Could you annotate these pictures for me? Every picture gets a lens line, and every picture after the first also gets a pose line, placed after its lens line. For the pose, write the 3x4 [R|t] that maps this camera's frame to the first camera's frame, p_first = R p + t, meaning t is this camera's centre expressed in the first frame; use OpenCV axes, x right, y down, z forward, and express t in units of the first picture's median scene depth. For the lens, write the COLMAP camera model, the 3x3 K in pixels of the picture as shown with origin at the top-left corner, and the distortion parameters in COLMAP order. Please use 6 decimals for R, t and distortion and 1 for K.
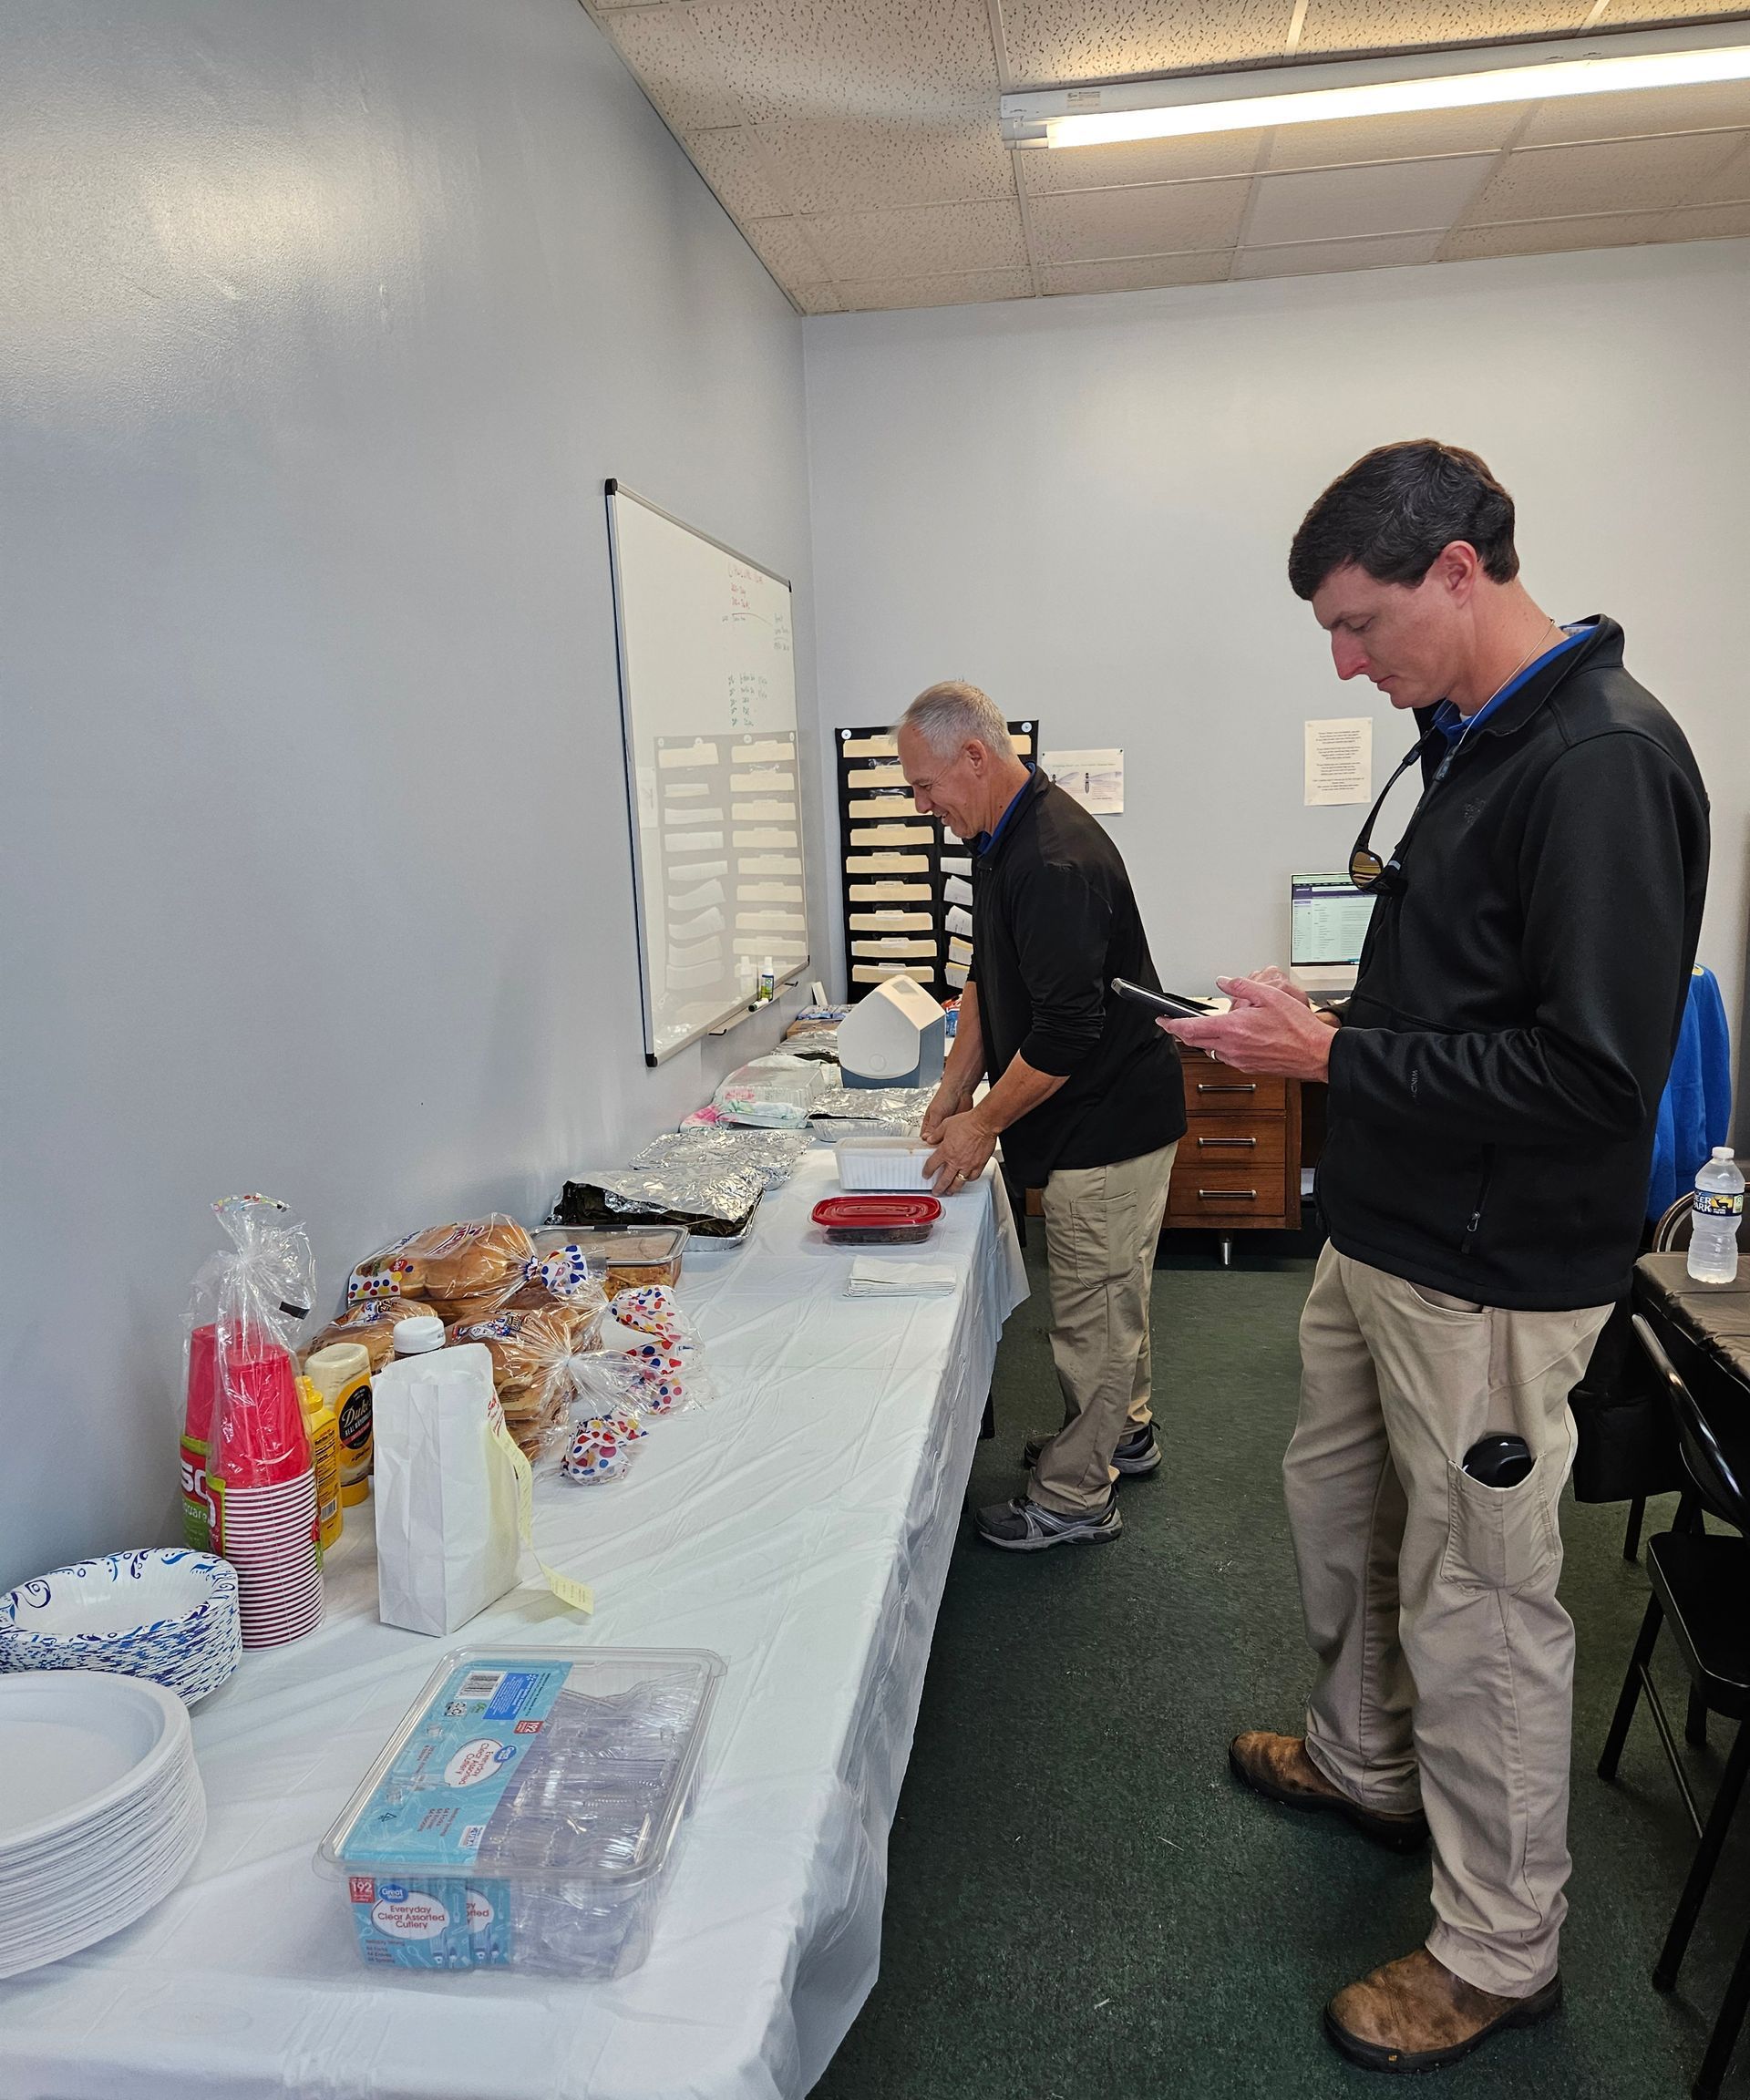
lens RADIAL K [[1519.6, 0, 838.0], [0, 1519.6, 1051.0], [0, 0, 1]] dist [0.077520, -0.067236]
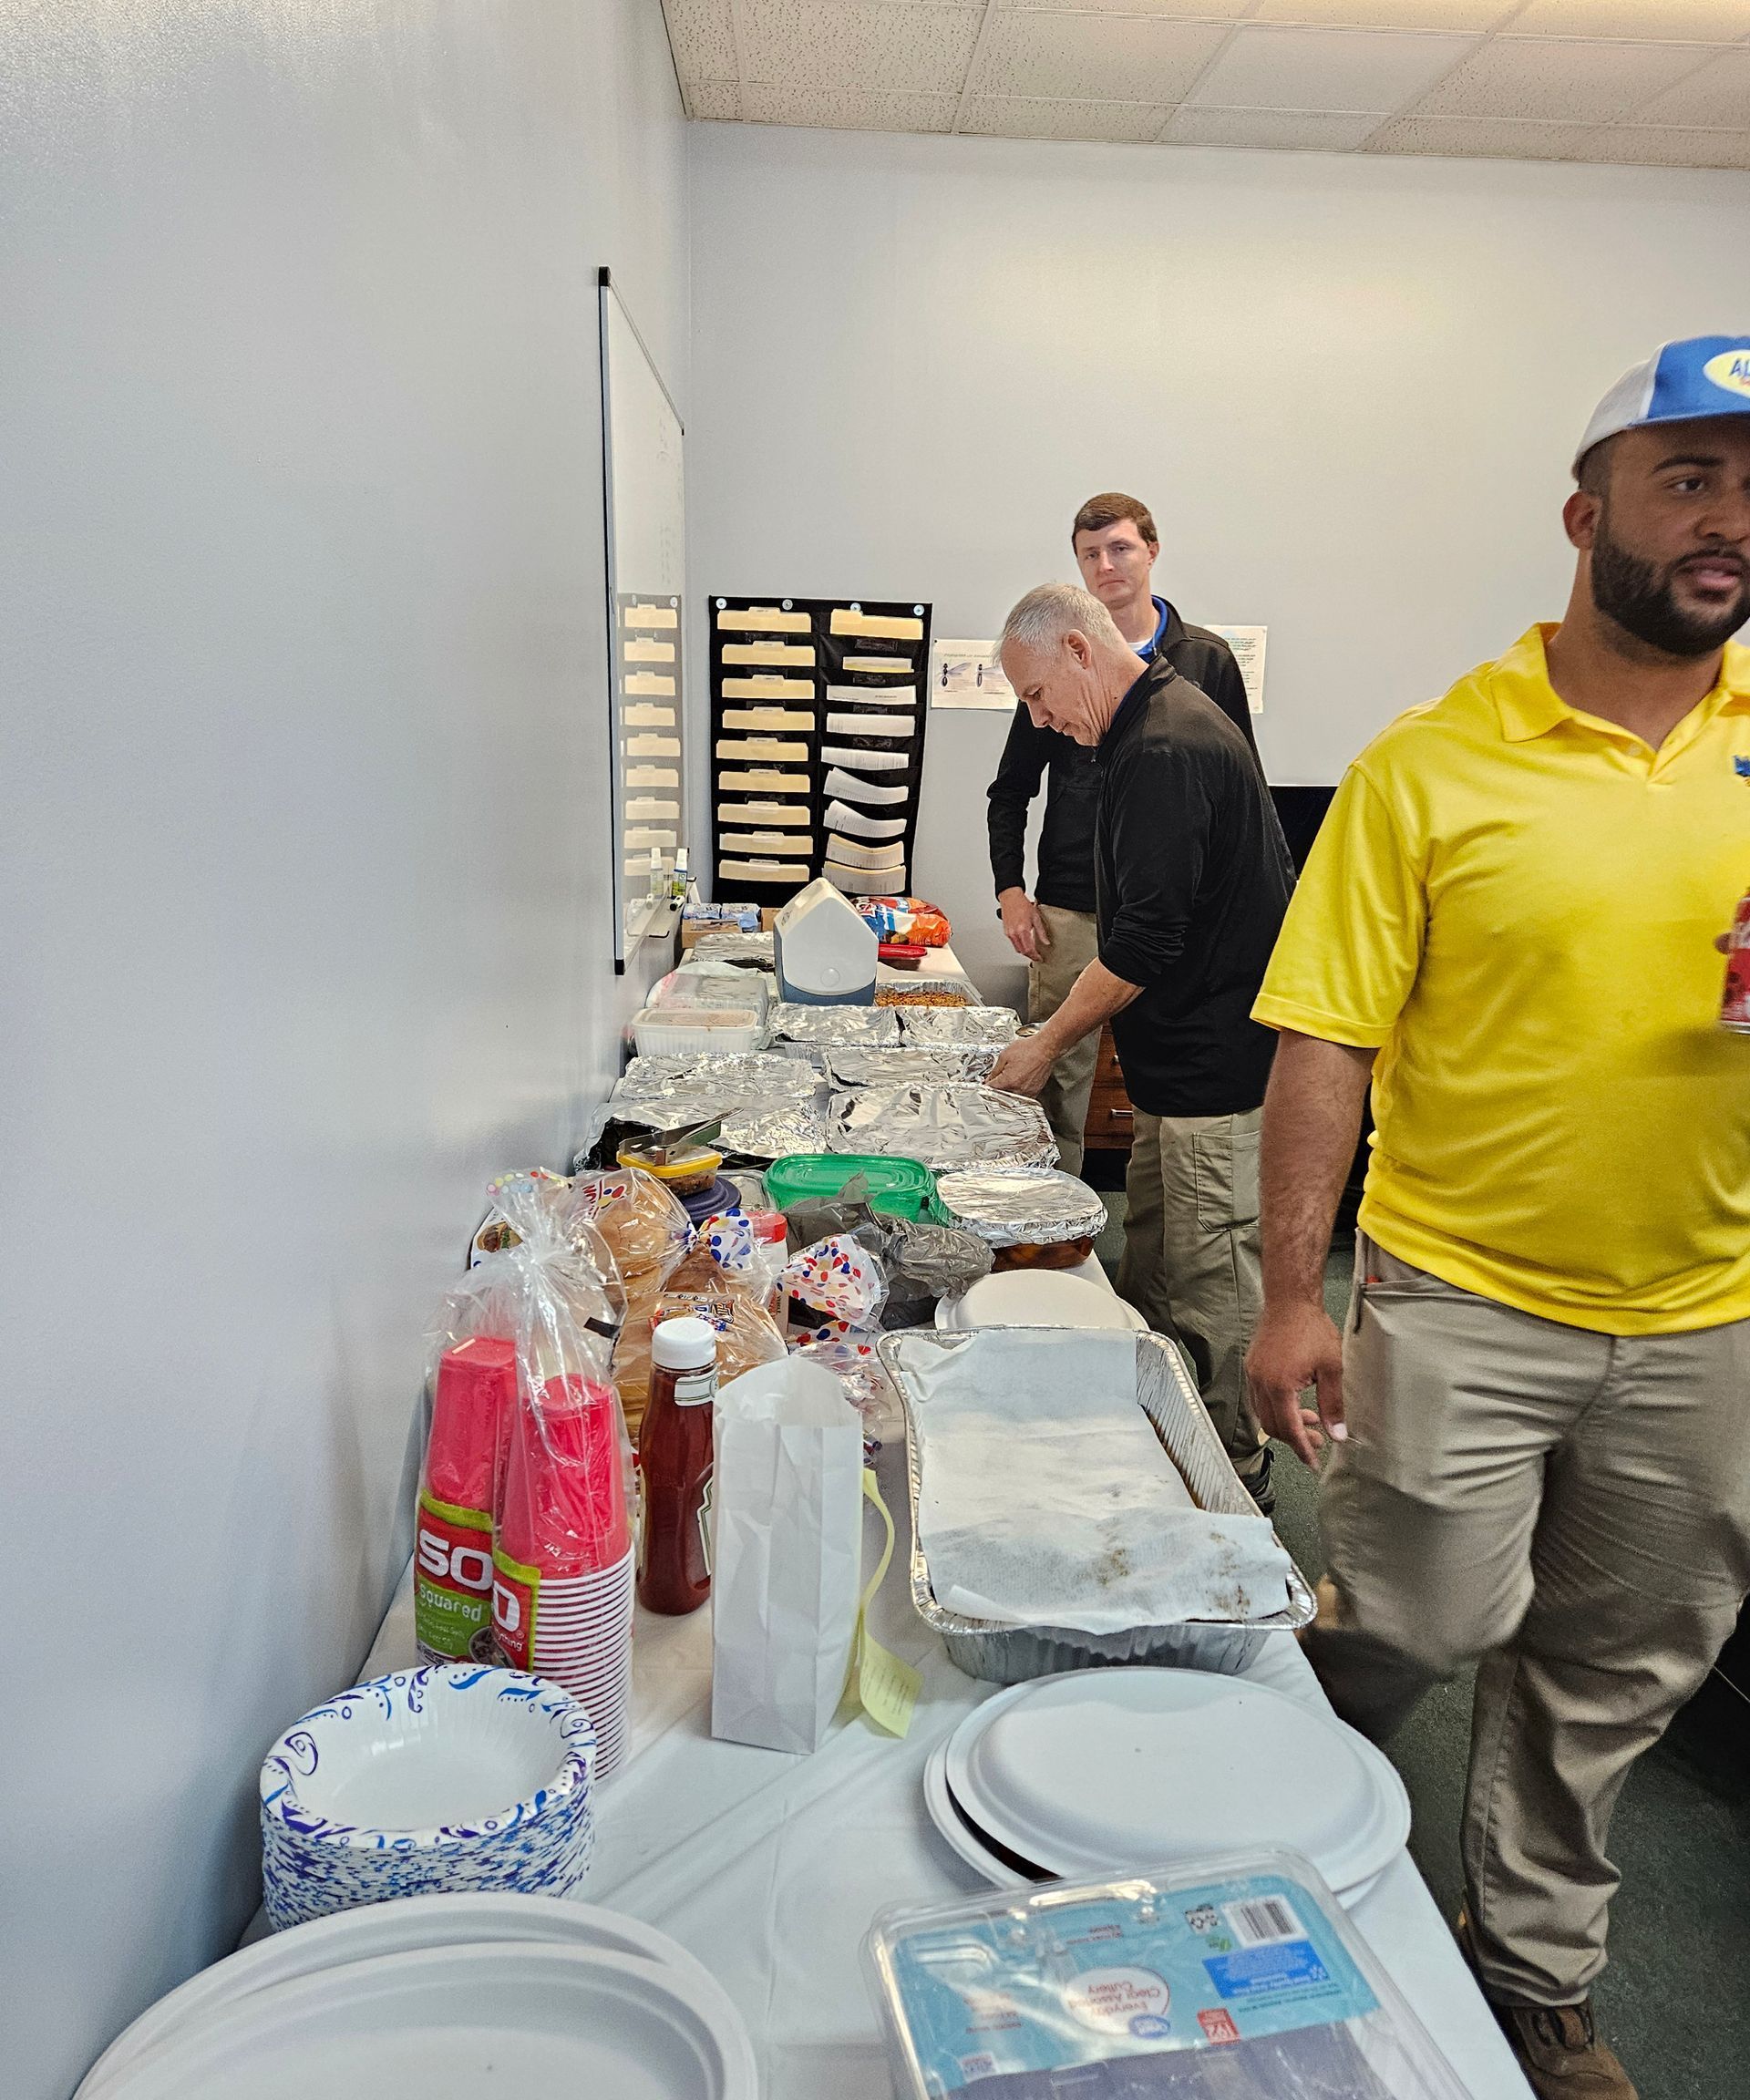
lens RADIAL K [[1563.4, 0, 890.8], [0, 1563.4, 1024.9], [0, 0, 1]] dist [0.085415, -0.081124]
pose [[0.978341, 0.016432, 0.206344, -0.086550], [-0.026426, 0.998602, 0.045770, -0.003376], [-0.205304, -0.050231, 0.977408, 0.055329]]
